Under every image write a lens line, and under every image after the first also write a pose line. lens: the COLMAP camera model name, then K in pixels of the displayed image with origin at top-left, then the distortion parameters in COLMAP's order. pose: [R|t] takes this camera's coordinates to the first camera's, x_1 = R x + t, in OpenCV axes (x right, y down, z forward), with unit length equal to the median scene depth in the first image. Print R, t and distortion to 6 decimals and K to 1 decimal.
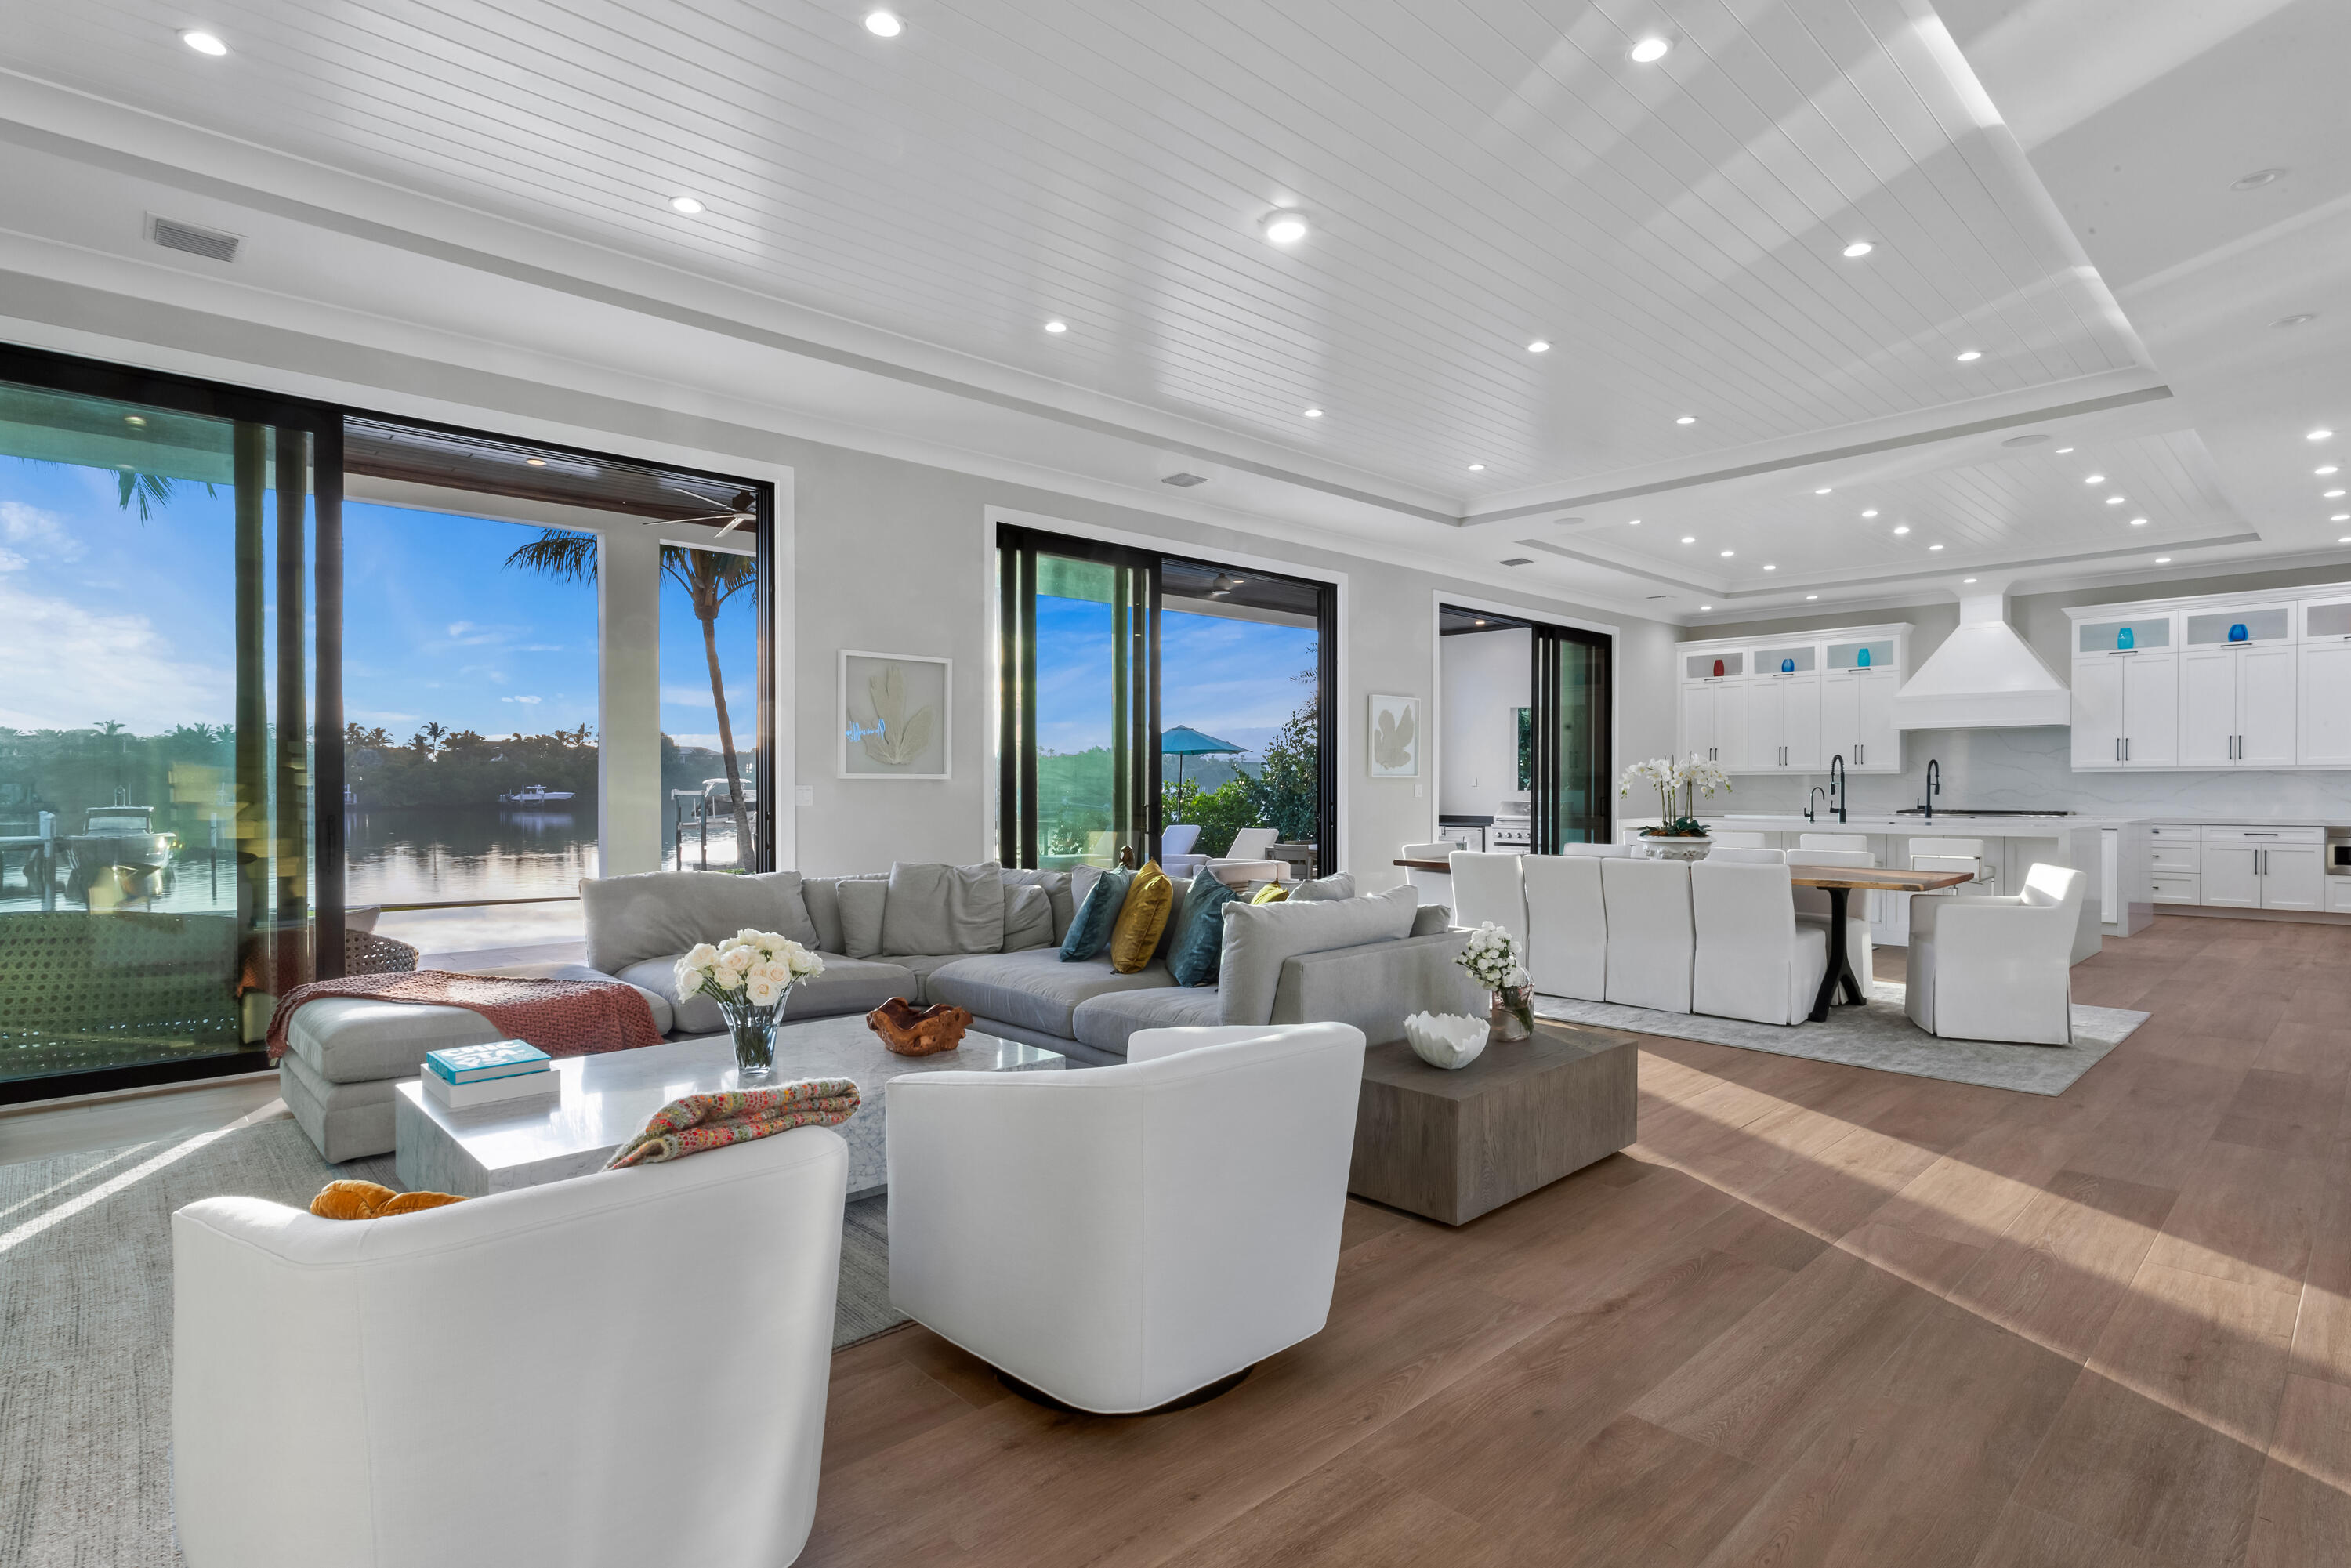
lens RADIAL K [[1172.3, 0, 1177.2], [0, 1172.3, 787.9], [0, 0, 1]] dist [-0.003595, 0.002099]
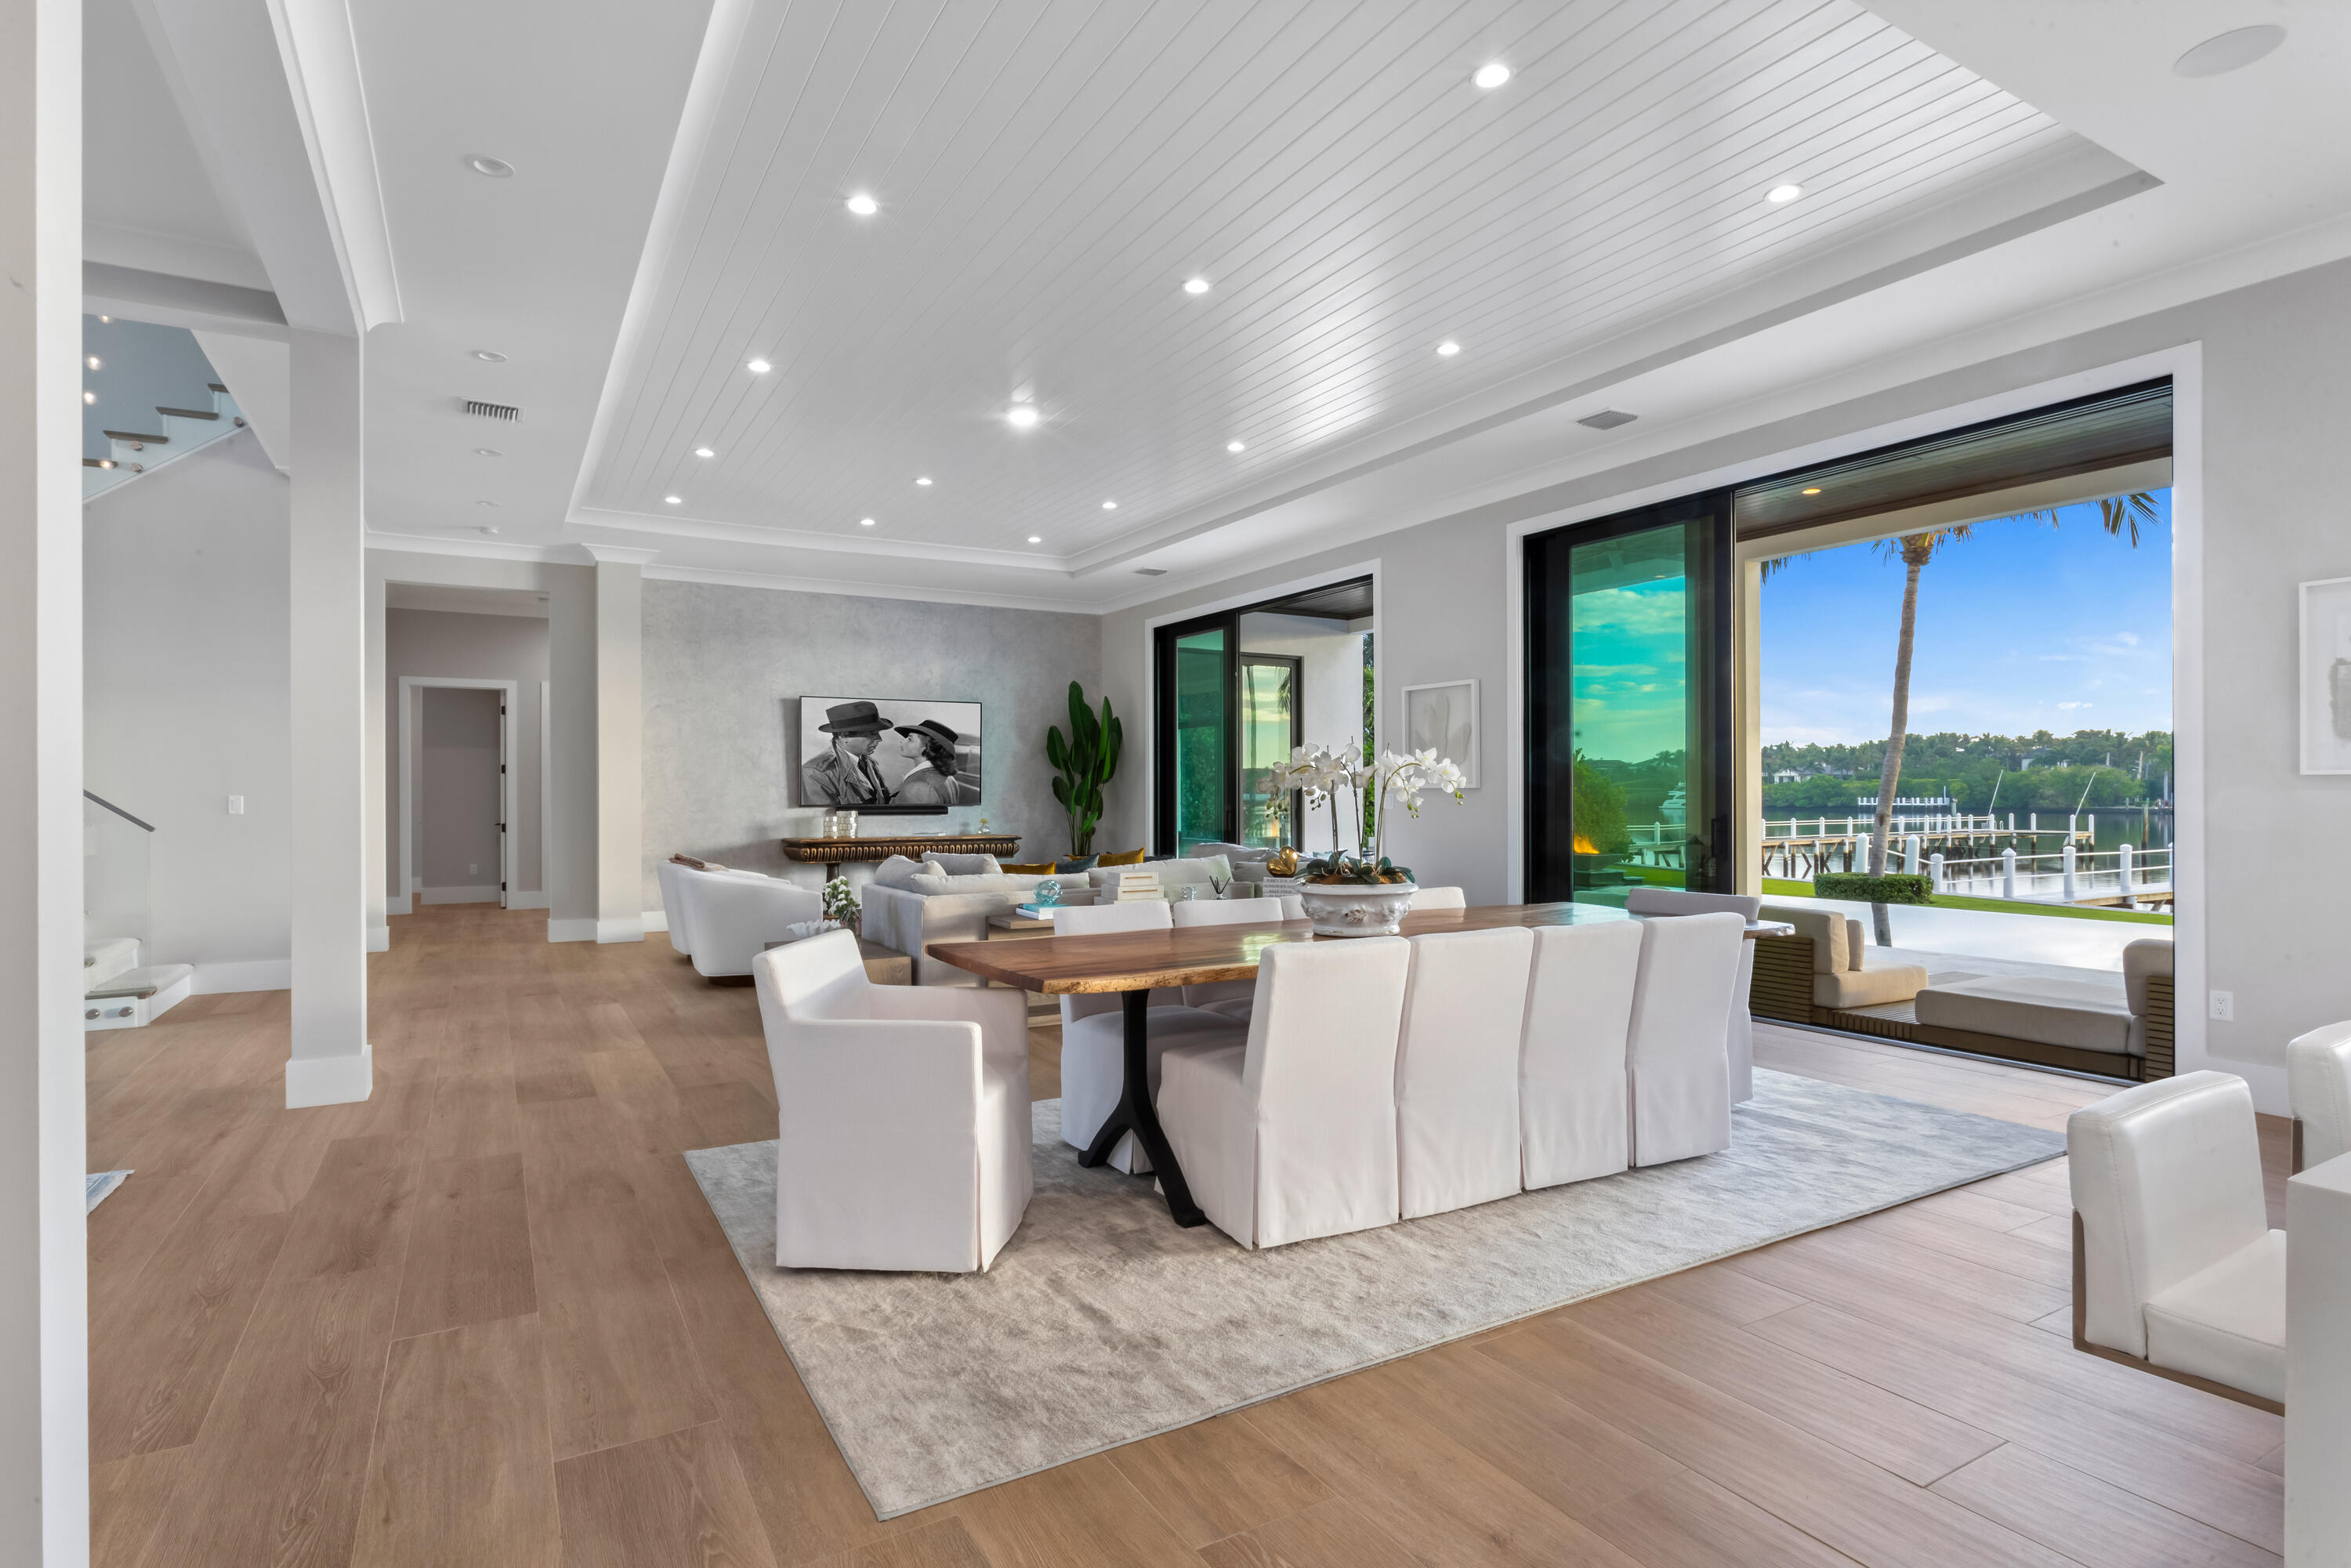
lens RADIAL K [[1172.3, 0, 1159.4], [0, 1172.3, 789.6], [0, 0, 1]] dist [-0.003595, 0.002099]
pose [[-0.230892, 0.001785, -0.972978, 0.832030], [-0.000027, 0.999998, 0.001841, -0.006738], [0.972979, 0.000451, -0.230892, 0.846623]]
